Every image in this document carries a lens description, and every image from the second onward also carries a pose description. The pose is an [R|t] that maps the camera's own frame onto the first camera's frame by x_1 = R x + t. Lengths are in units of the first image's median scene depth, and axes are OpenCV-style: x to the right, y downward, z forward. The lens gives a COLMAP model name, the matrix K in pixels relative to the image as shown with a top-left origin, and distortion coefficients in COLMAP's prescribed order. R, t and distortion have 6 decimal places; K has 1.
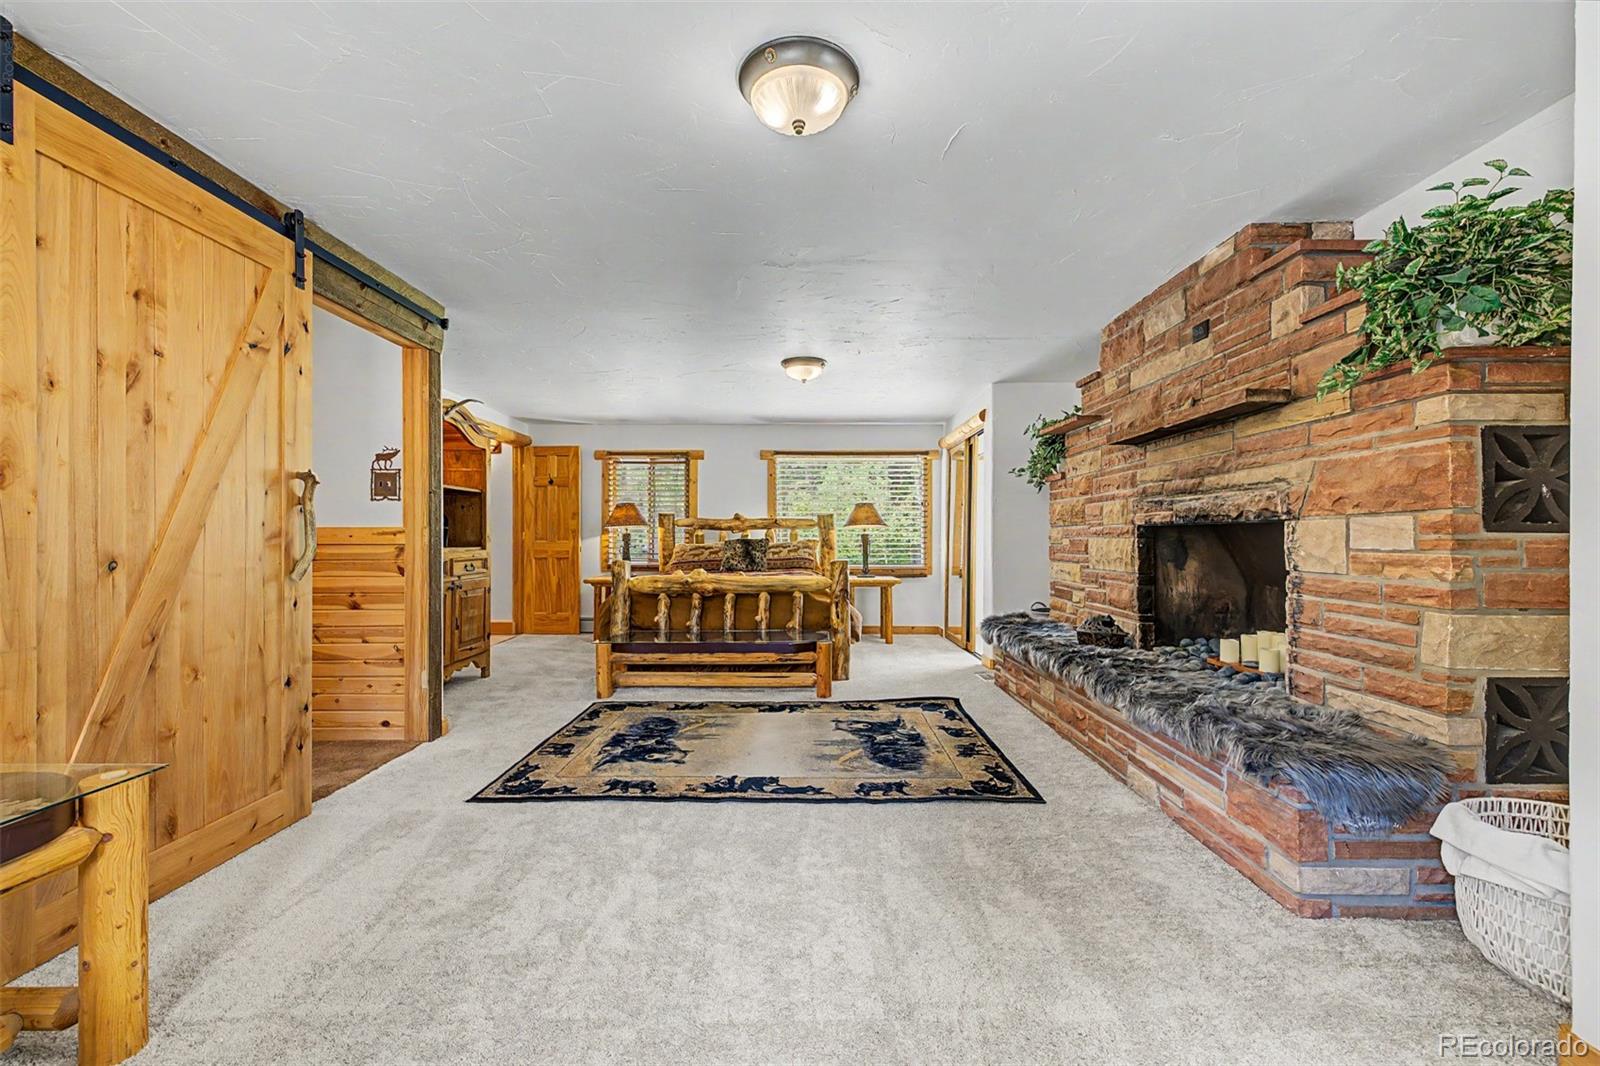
lens RADIAL K [[673.1, 0, 796.3], [0, 673.1, 539.9], [0, 0, 1]] dist [0.008152, -0.002284]
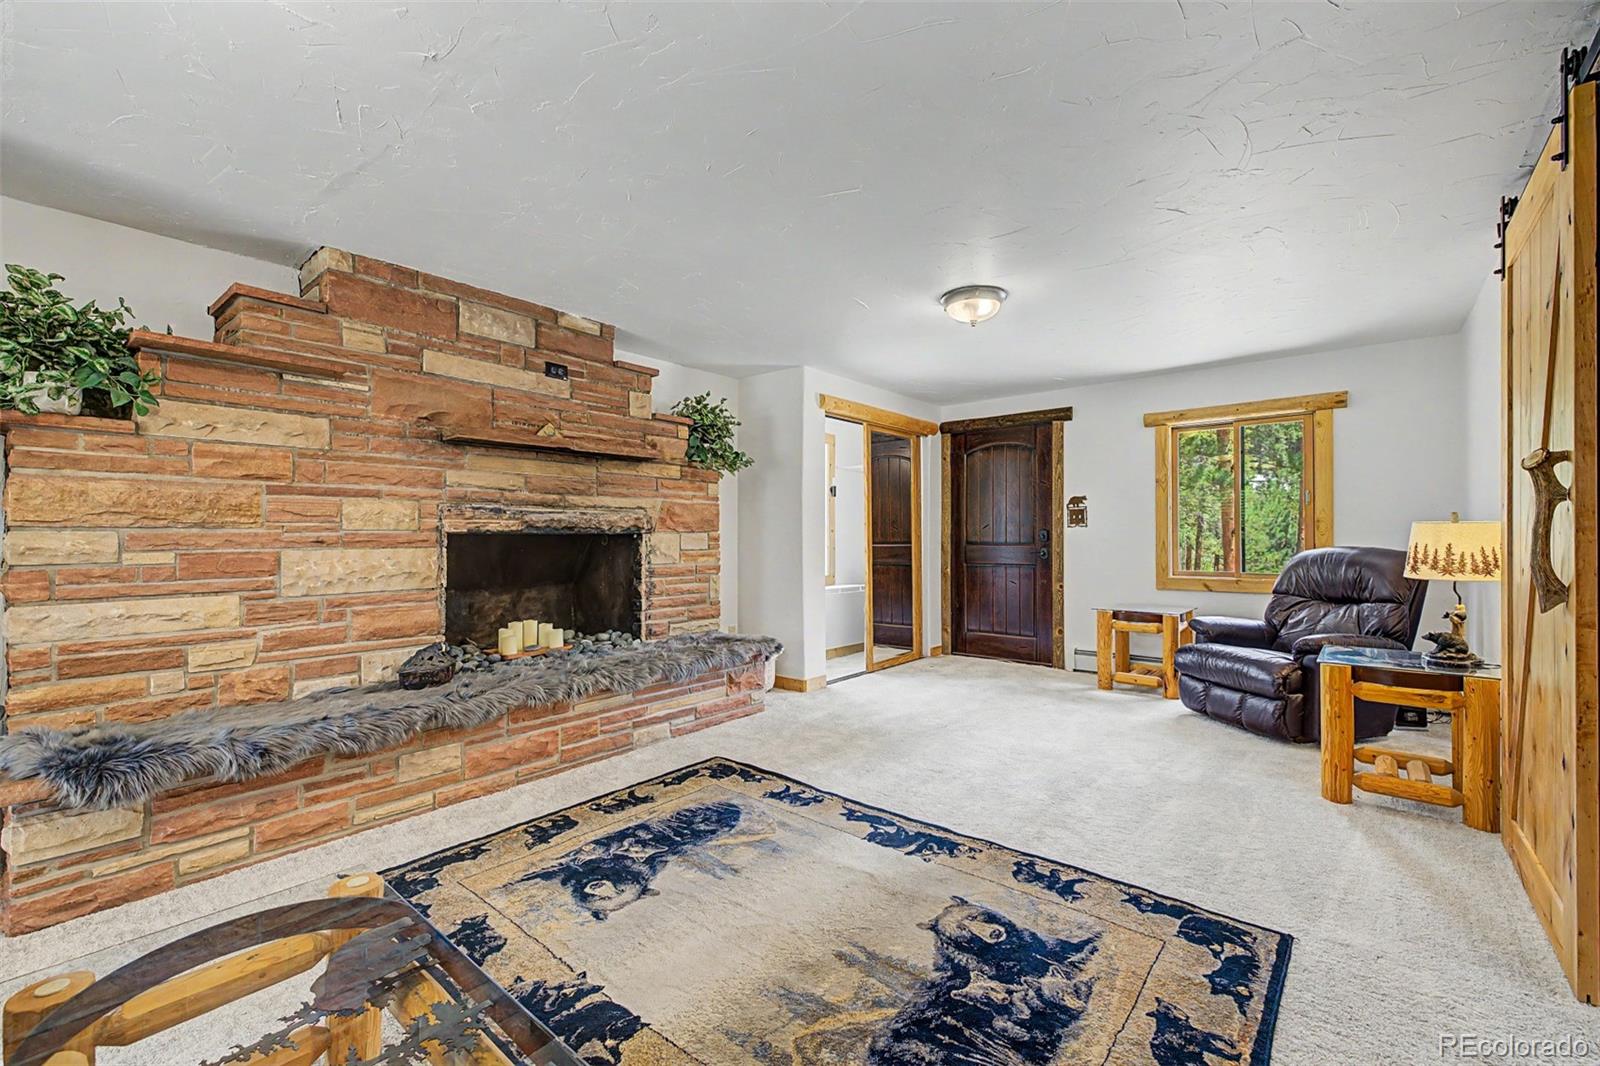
lens RADIAL K [[673.1, 0, 803.3], [0, 673.1, 534.3], [0, 0, 1]] dist [0.008152, -0.002284]
pose [[-0.775896, 0.004813, 0.630843, -0.501738], [0.005476, 0.999985, -0.000895, -0.020251], [-0.630837, 0.002760, -0.775910, 1.717066]]
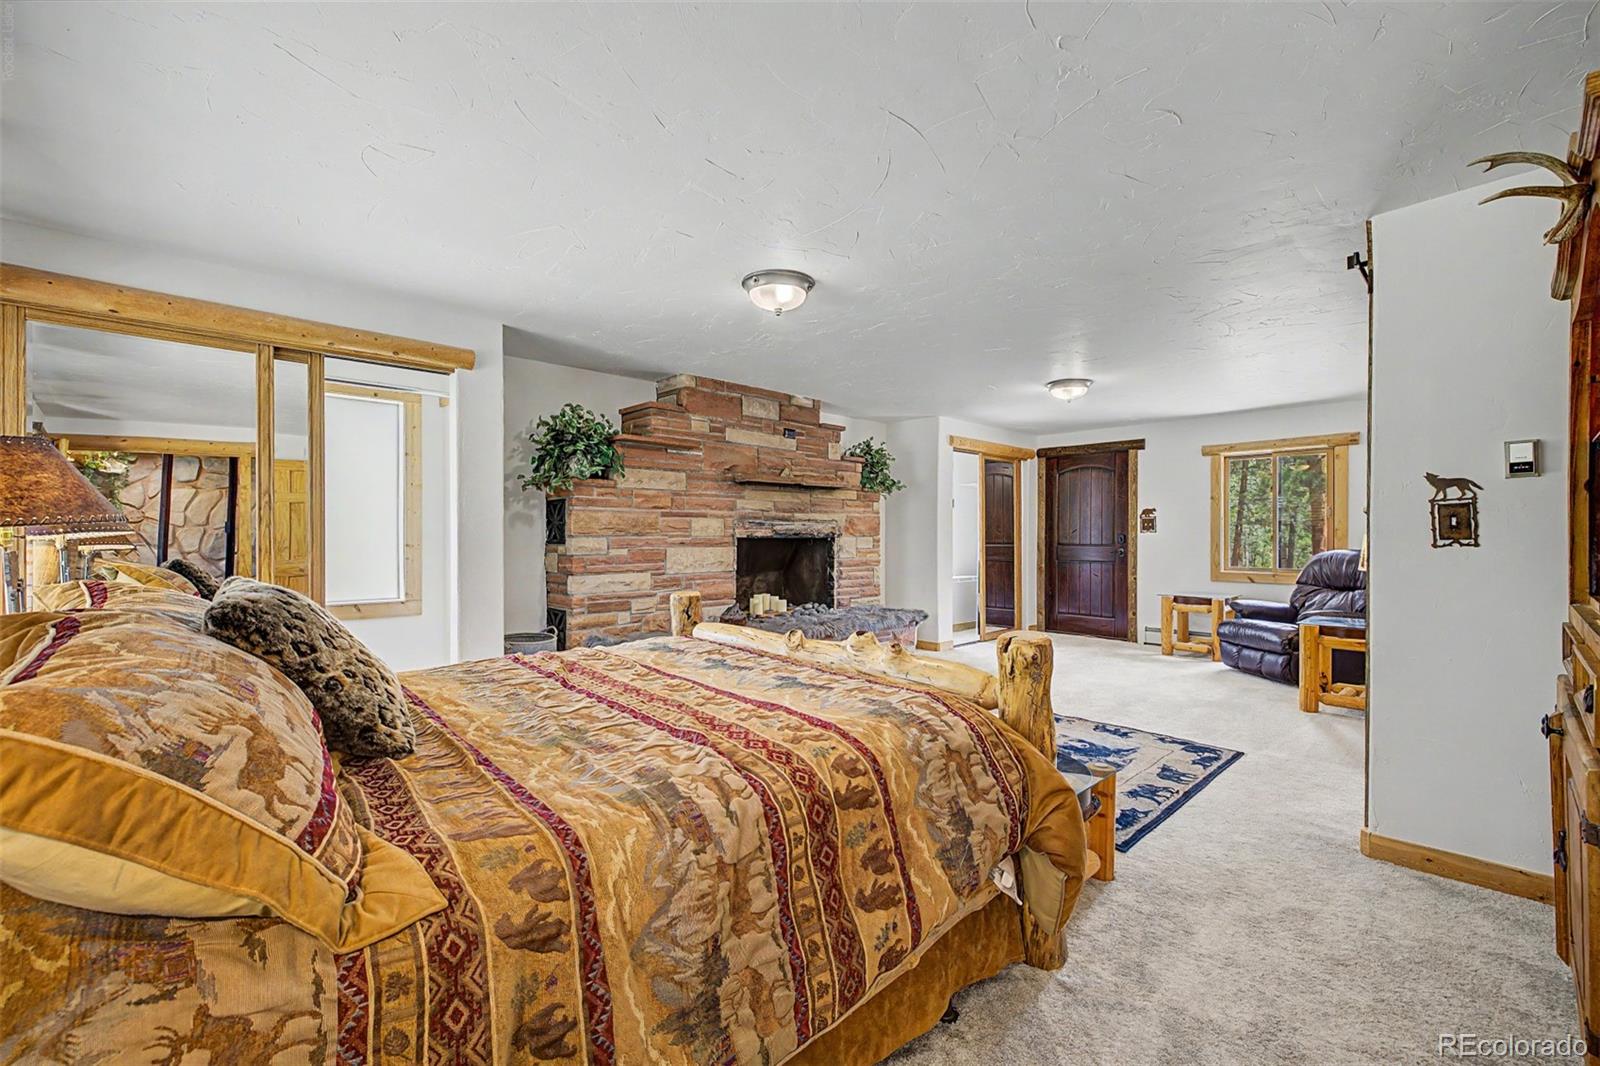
lens RADIAL K [[673.1, 0, 799.8], [0, 673.1, 535.2], [0, 0, 1]] dist [0.008152, -0.002284]
pose [[-0.698662, -0.002392, 0.715448, -0.767686], [0.001486, 0.999987, 0.004794, -0.041712], [-0.715450, 0.004412, -0.698650, 2.364125]]
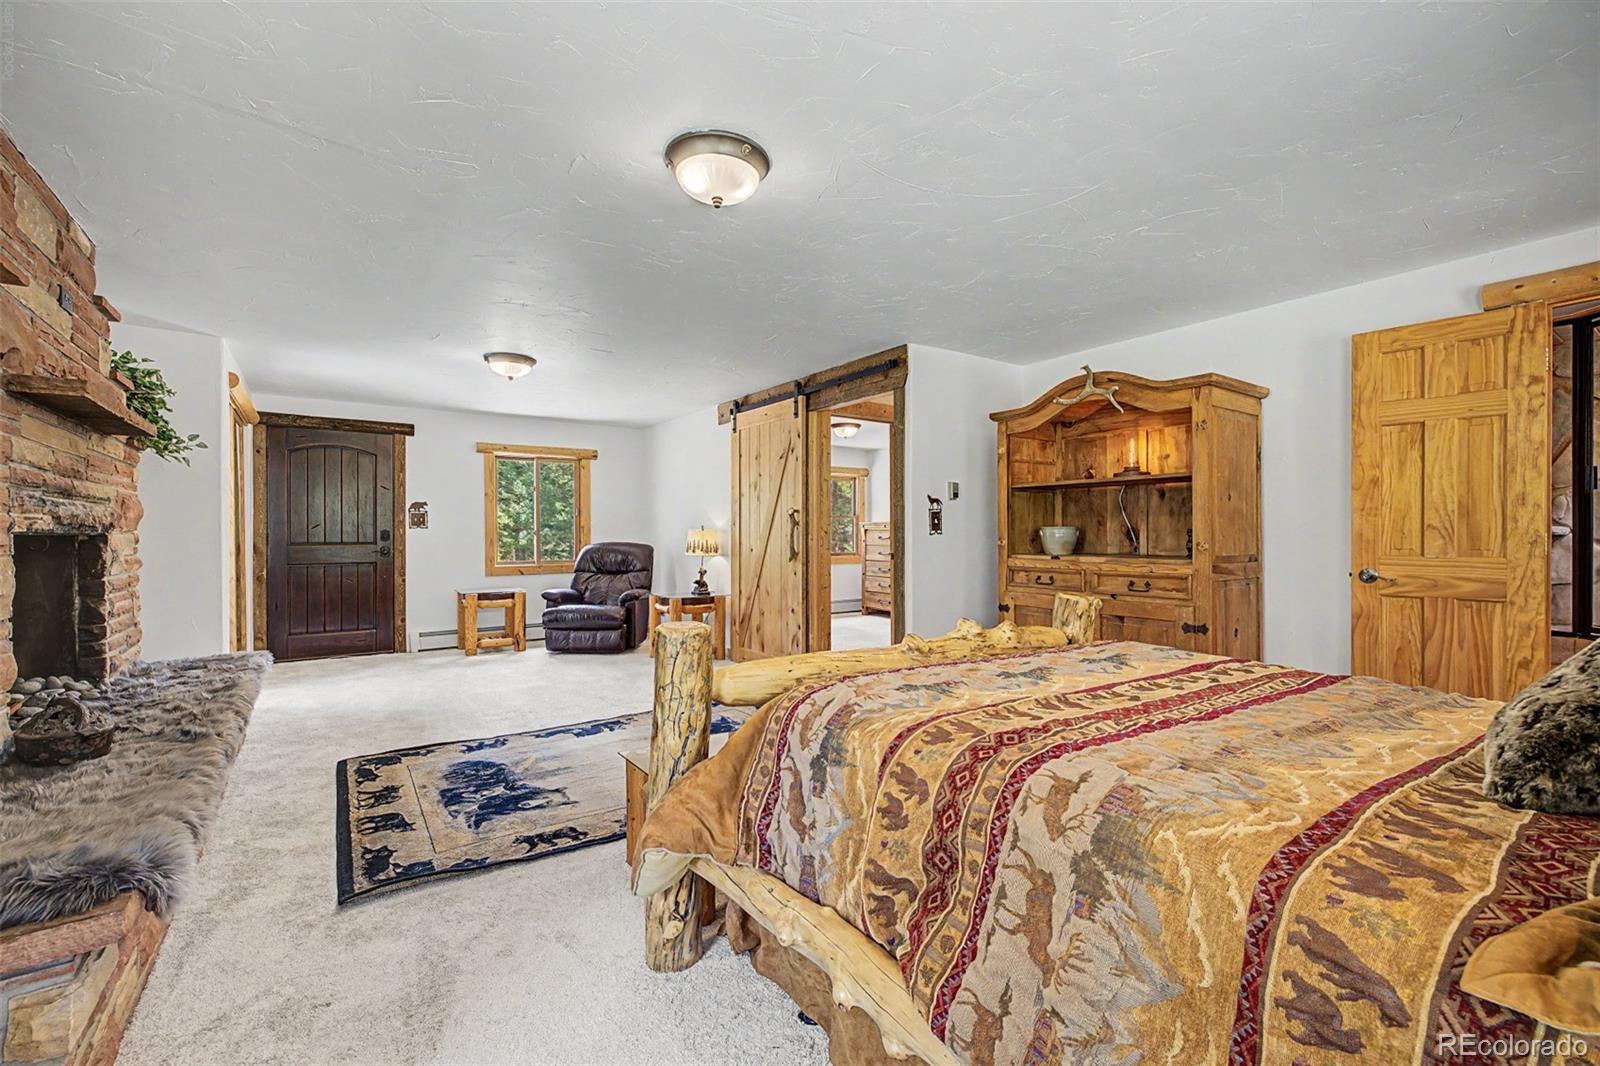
lens RADIAL K [[673.1, 0, 805.7], [0, 673.1, 534.6], [0, 0, 1]] dist [0.008152, -0.002284]
pose [[-0.805543, 0.002037, -0.592534, 0.379050], [-0.000978, 0.999988, 0.004766, -0.029628], [0.592536, 0.004419, -0.805532, 2.295911]]
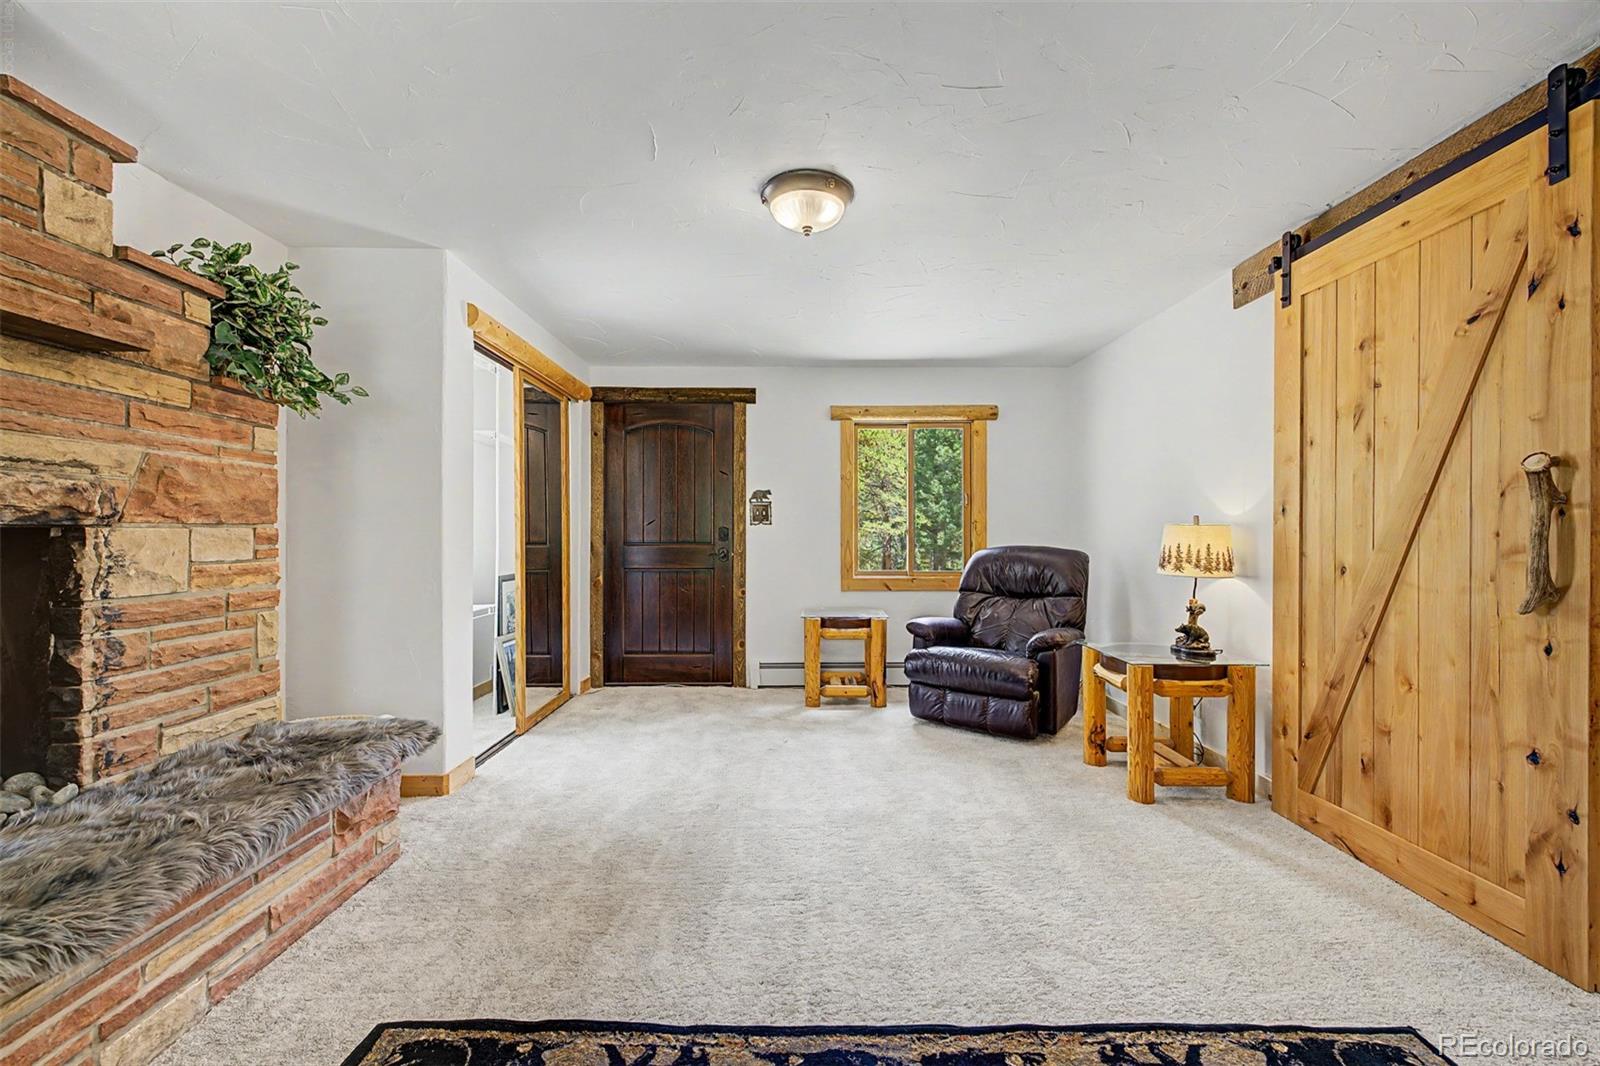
lens RADIAL K [[673.1, 0, 801.4], [0, 673.1, 536.5], [0, 0, 1]] dist [0.008152, -0.002284]
pose [[-0.999784, -0.001230, -0.020756, 0.026203], [-0.001380, 0.999973, 0.007184, -0.021353], [0.020746, 0.007211, -0.999759, 1.443432]]
